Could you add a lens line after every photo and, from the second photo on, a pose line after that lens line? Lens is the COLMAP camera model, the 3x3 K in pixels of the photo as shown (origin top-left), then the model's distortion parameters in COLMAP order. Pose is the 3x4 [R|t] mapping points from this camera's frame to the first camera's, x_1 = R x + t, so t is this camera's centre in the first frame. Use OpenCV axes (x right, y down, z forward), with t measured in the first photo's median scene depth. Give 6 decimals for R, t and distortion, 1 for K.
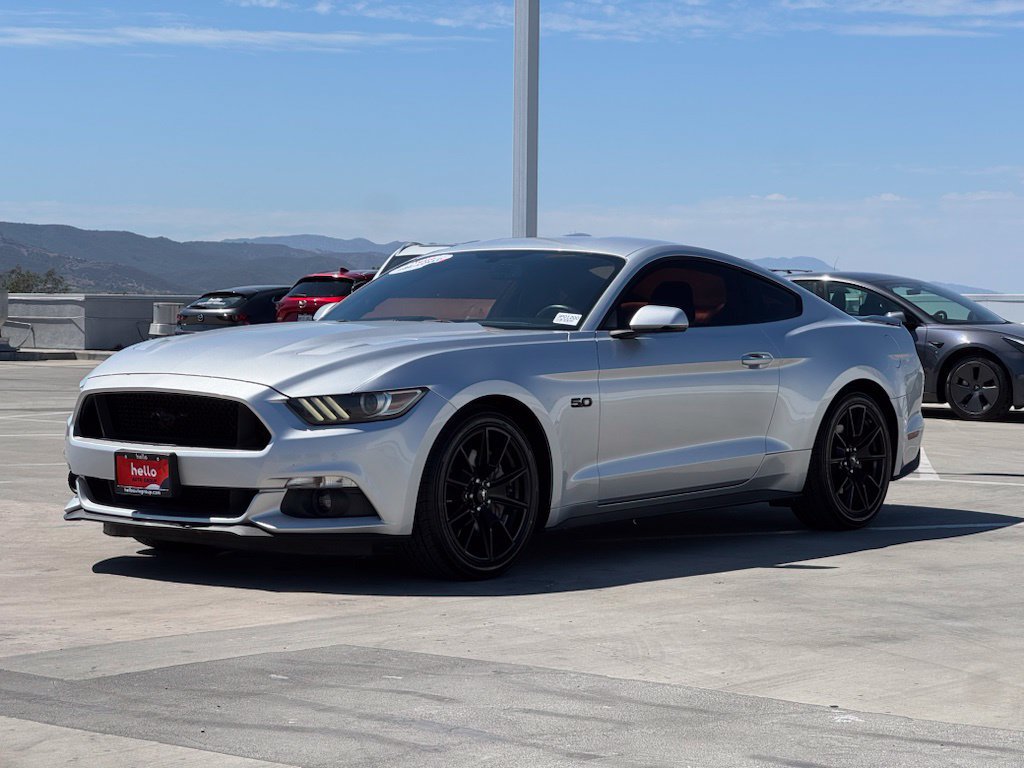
lens RADIAL K [[2306.1, 0, 492.8], [0, 2306.1, 382.4], [0, 0, 1]] dist [-0.053732, 2.474378]
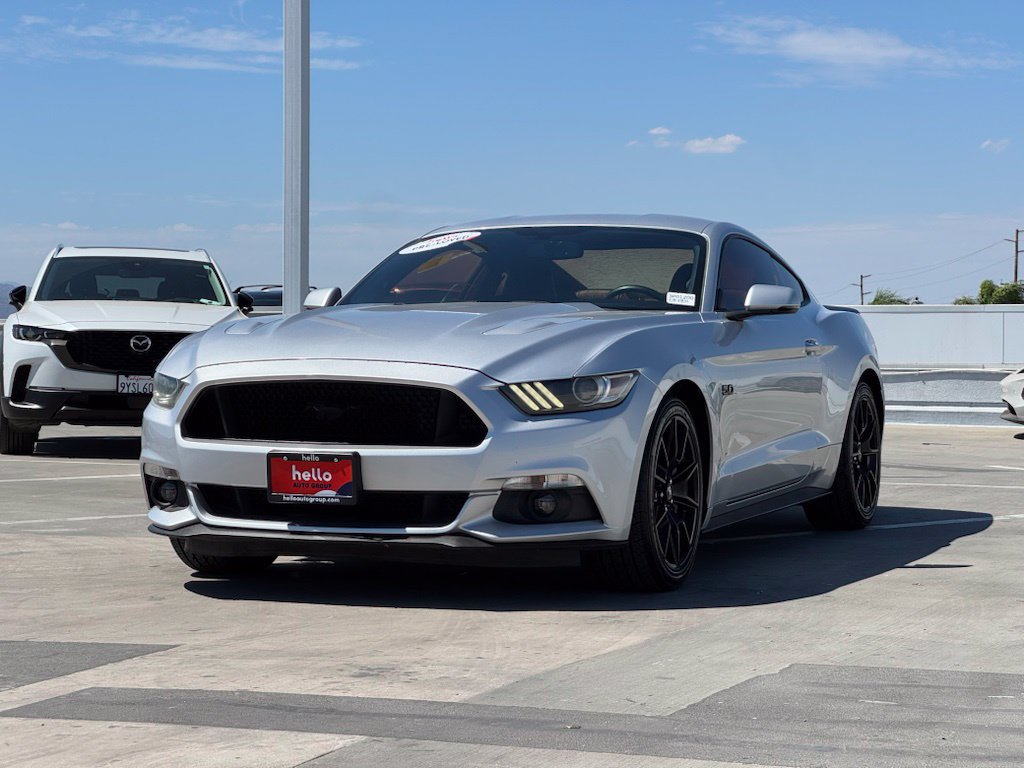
lens RADIAL K [[2306.1, 0, 492.8], [0, 2306.1, 382.4], [0, 0, 1]] dist [-0.053732, 2.474378]
pose [[0.952912, -0.011154, 0.303040, -0.345285], [0.015123, 0.999828, -0.010754, 0.015082], [-0.302868, 0.014831, 0.952917, 0.186579]]
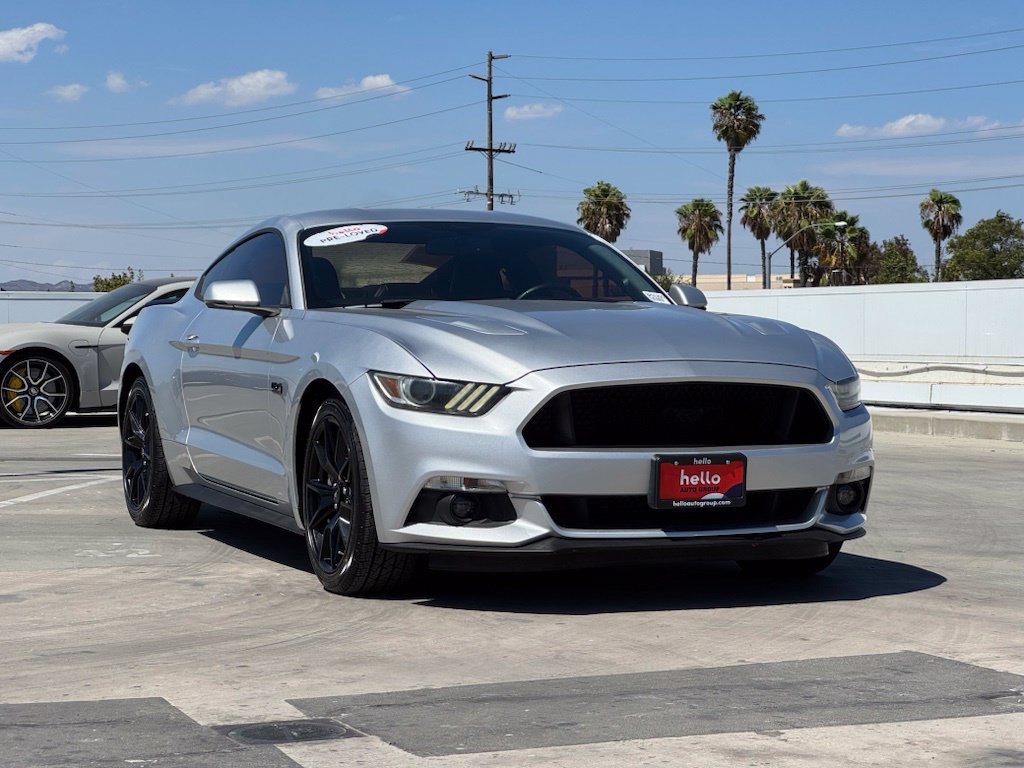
lens RADIAL K [[2306.1, 0, 492.8], [0, 2306.1, 382.4], [0, 0, 1]] dist [-0.053732, 2.474378]
pose [[0.485811, -0.032023, 0.873477, -0.911516], [0.034446, 0.999254, 0.017476, -0.012682], [-0.873385, 0.021598, 0.486552, 0.672749]]
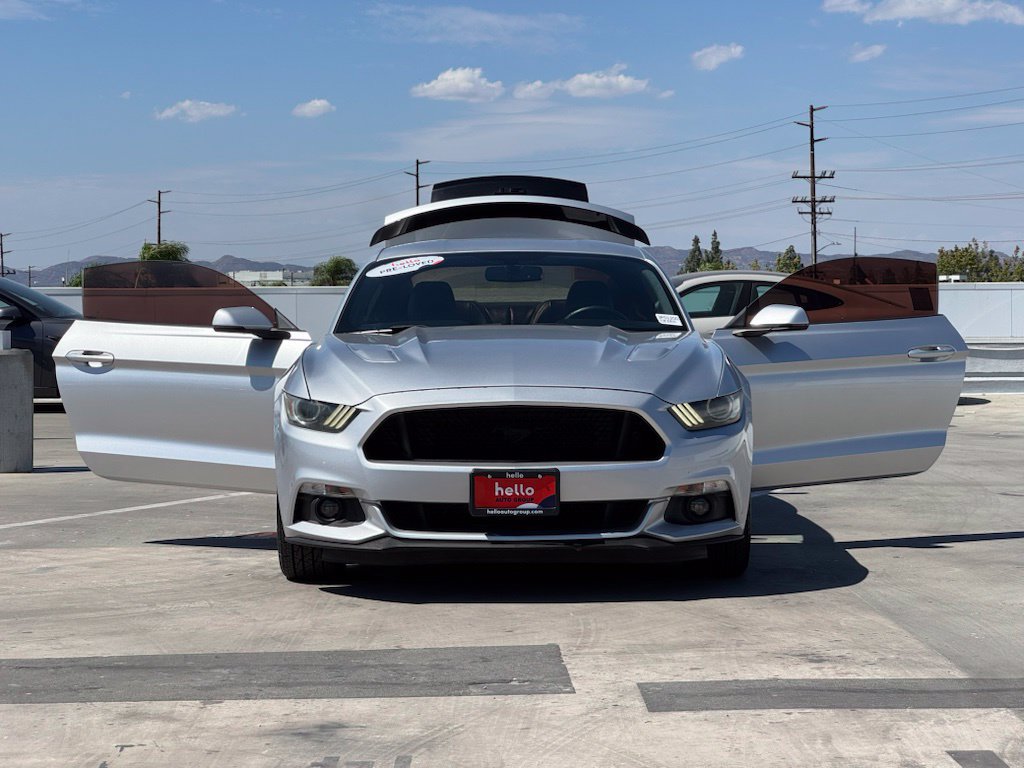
lens RADIAL K [[2306.1, 0, 492.8], [0, 2306.1, 382.4], [0, 0, 1]] dist [-0.053732, 2.474378]
pose [[0.771149, -0.036883, 0.635585, -0.761570], [0.033449, 0.999289, 0.017406, -0.022326], [-0.635775, 0.007837, 0.771835, 0.284086]]
